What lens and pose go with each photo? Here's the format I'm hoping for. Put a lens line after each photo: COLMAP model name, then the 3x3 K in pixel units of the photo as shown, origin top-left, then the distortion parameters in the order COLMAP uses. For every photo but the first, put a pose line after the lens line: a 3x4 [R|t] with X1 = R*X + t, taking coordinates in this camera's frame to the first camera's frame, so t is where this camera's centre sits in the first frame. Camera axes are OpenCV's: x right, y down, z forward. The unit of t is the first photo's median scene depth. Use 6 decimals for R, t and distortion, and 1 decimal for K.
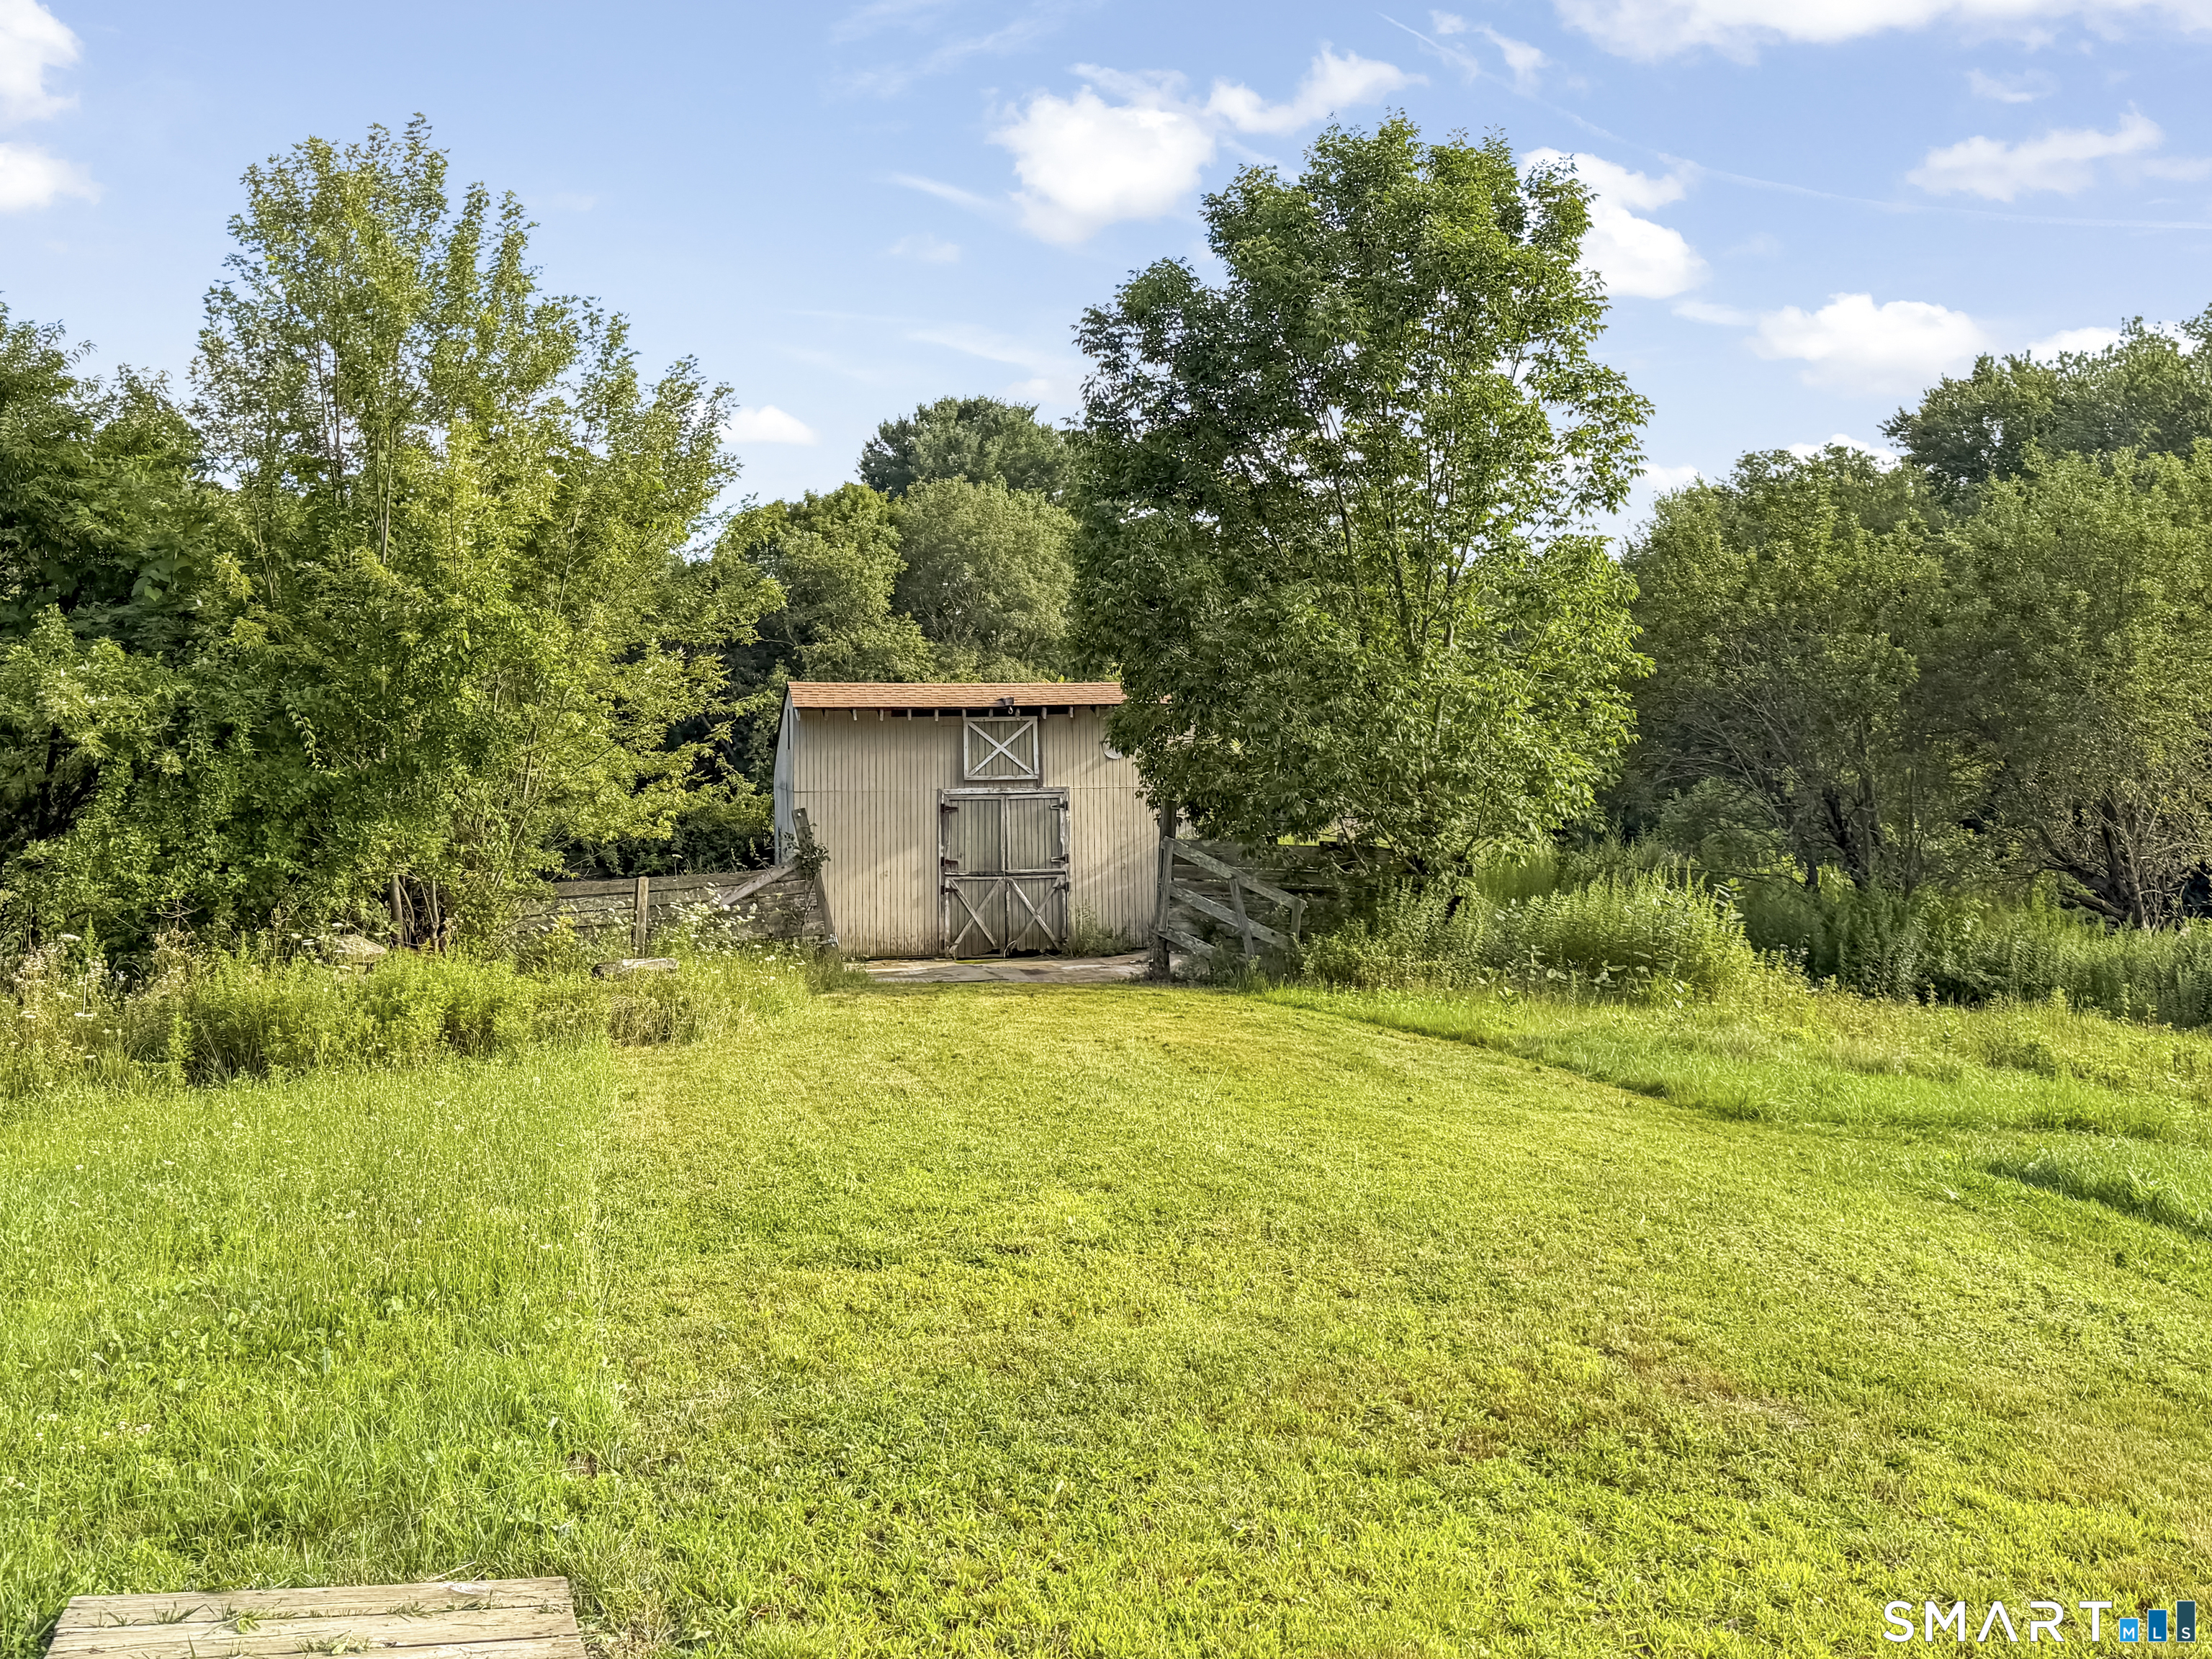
lens RADIAL K [[2082.5, 0, 1104.0], [0, 2082.5, 818.4], [0, 0, 1]] dist [-0.011836, 0.000000]
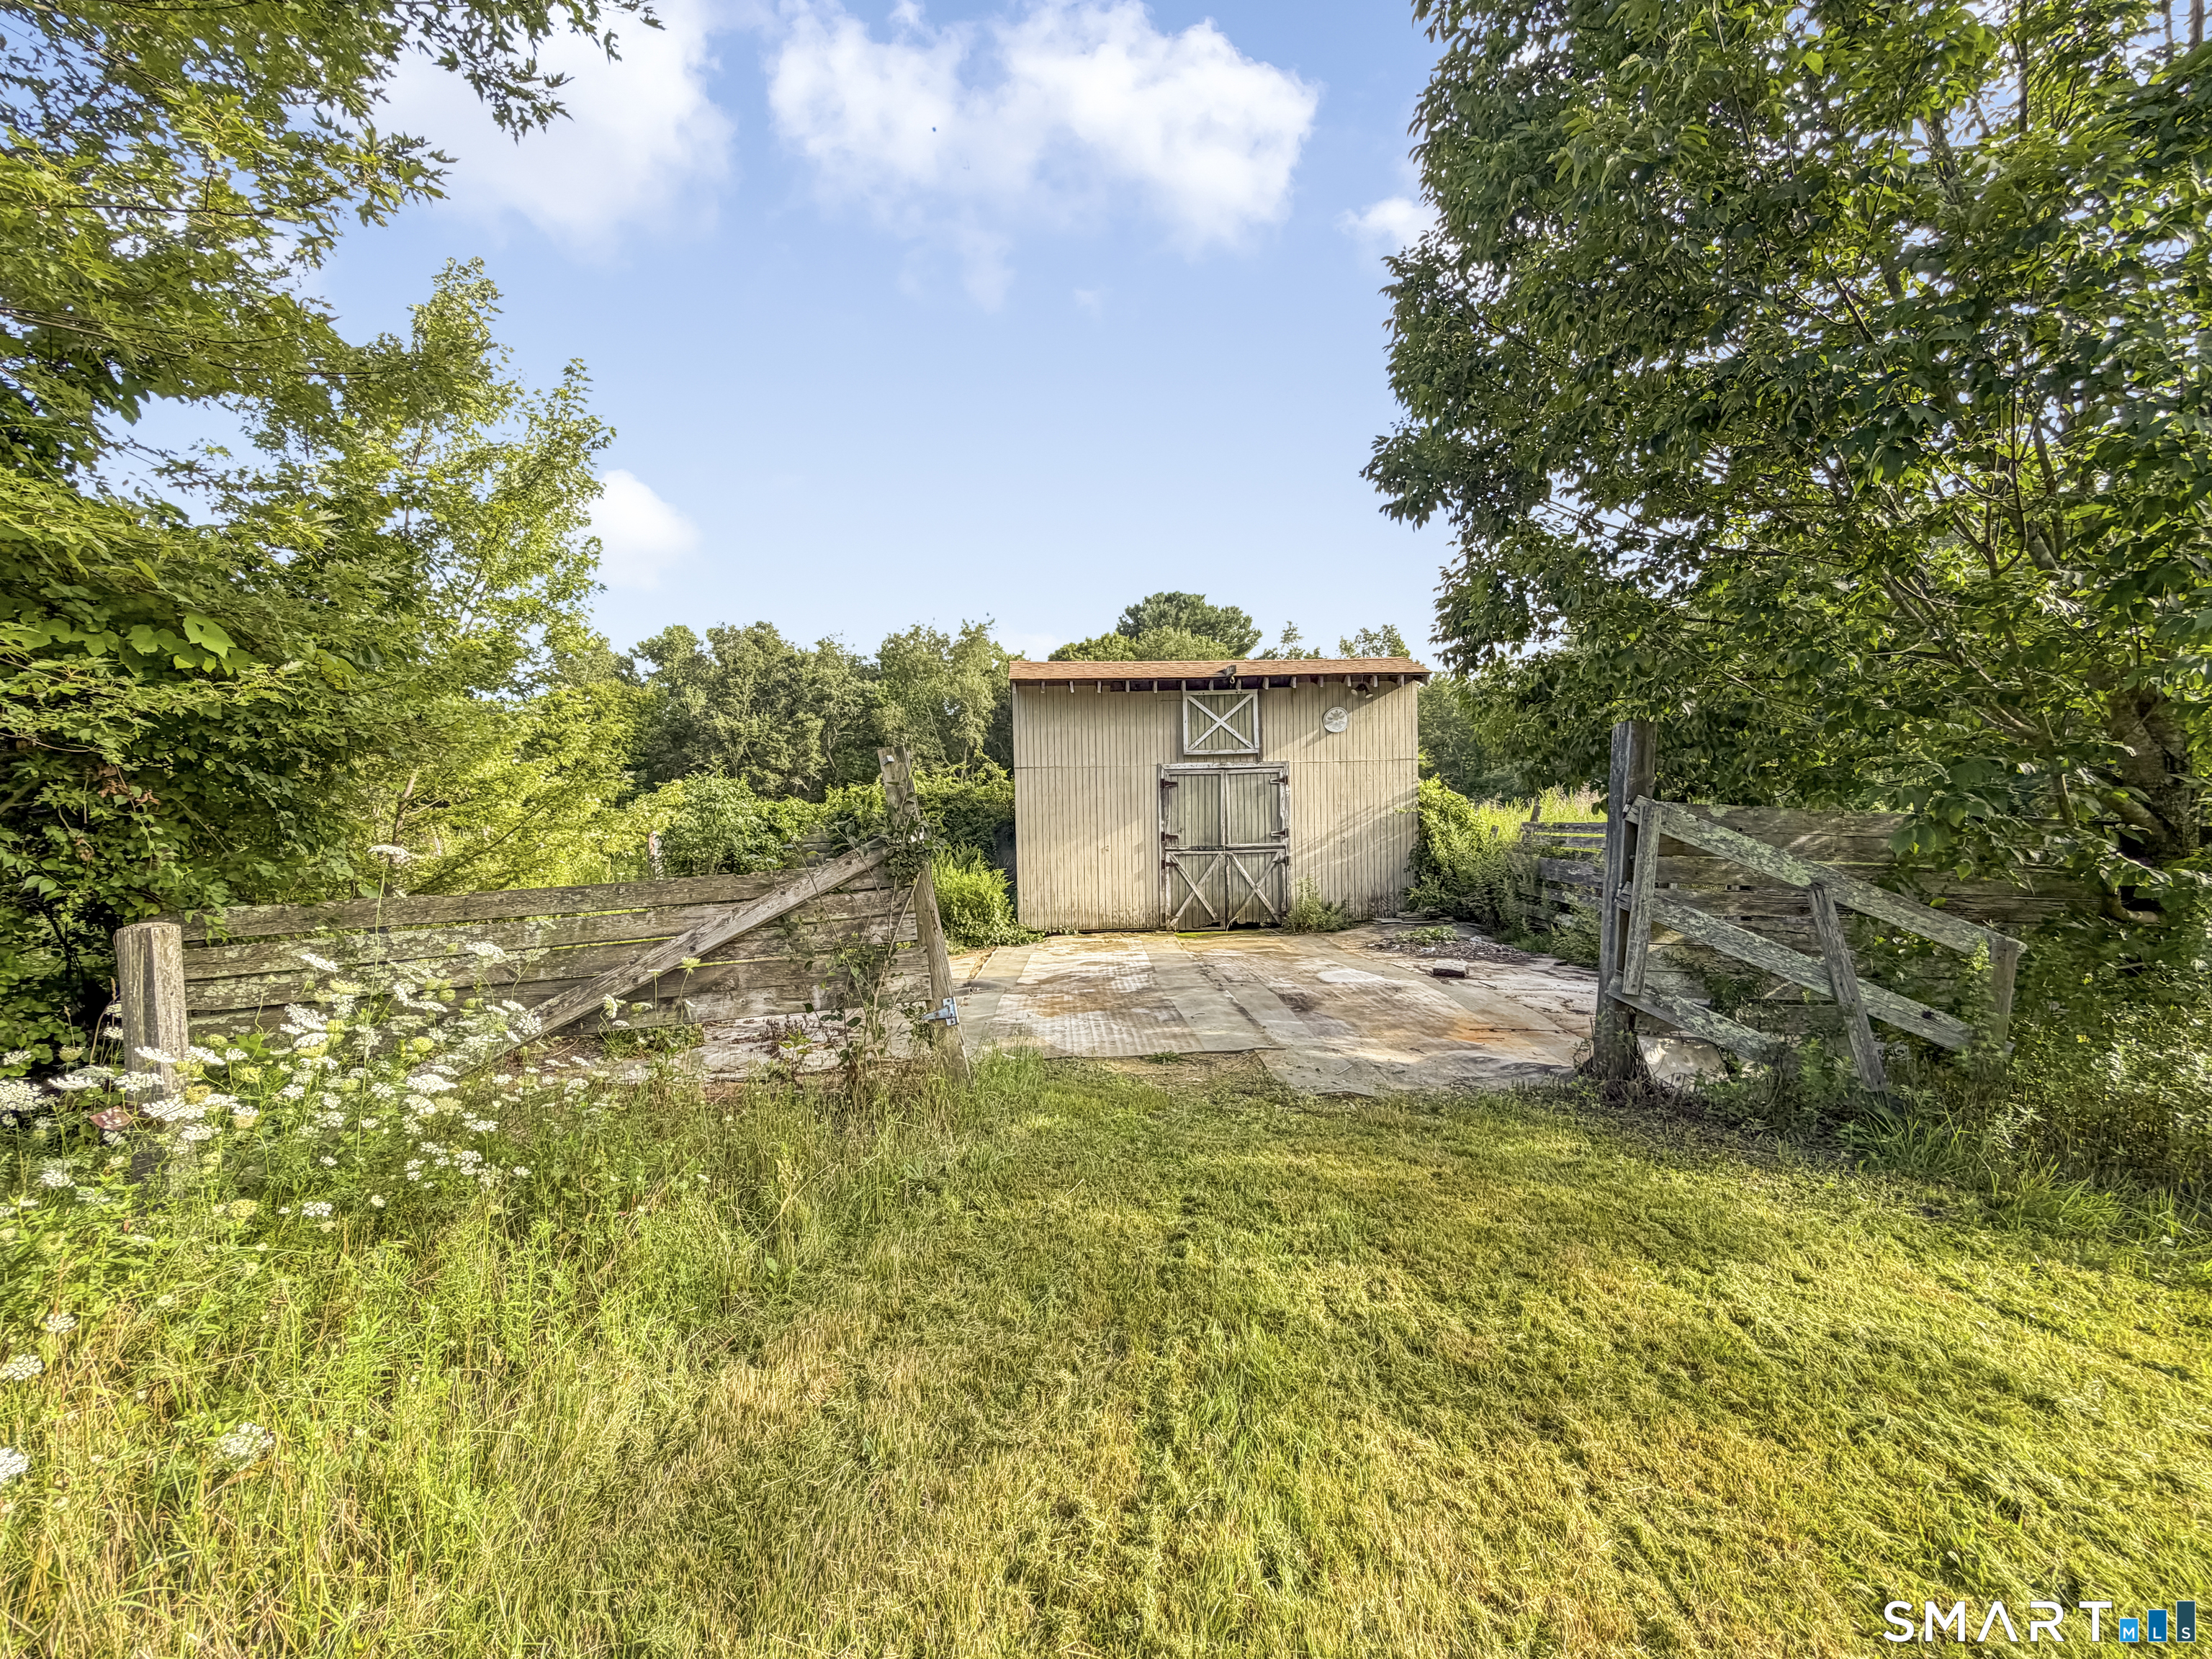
lens RADIAL K [[891.7, 0, 1101.7], [0, 891.7, 823.3], [0, 0, 1]] dist [0.000129, -0.000308]
pose [[0.990209, -0.003729, -0.139540, -0.046290], [0.005698, 0.999890, 0.013716, 0.008423], [0.139474, -0.014377, 0.990121, 0.564376]]
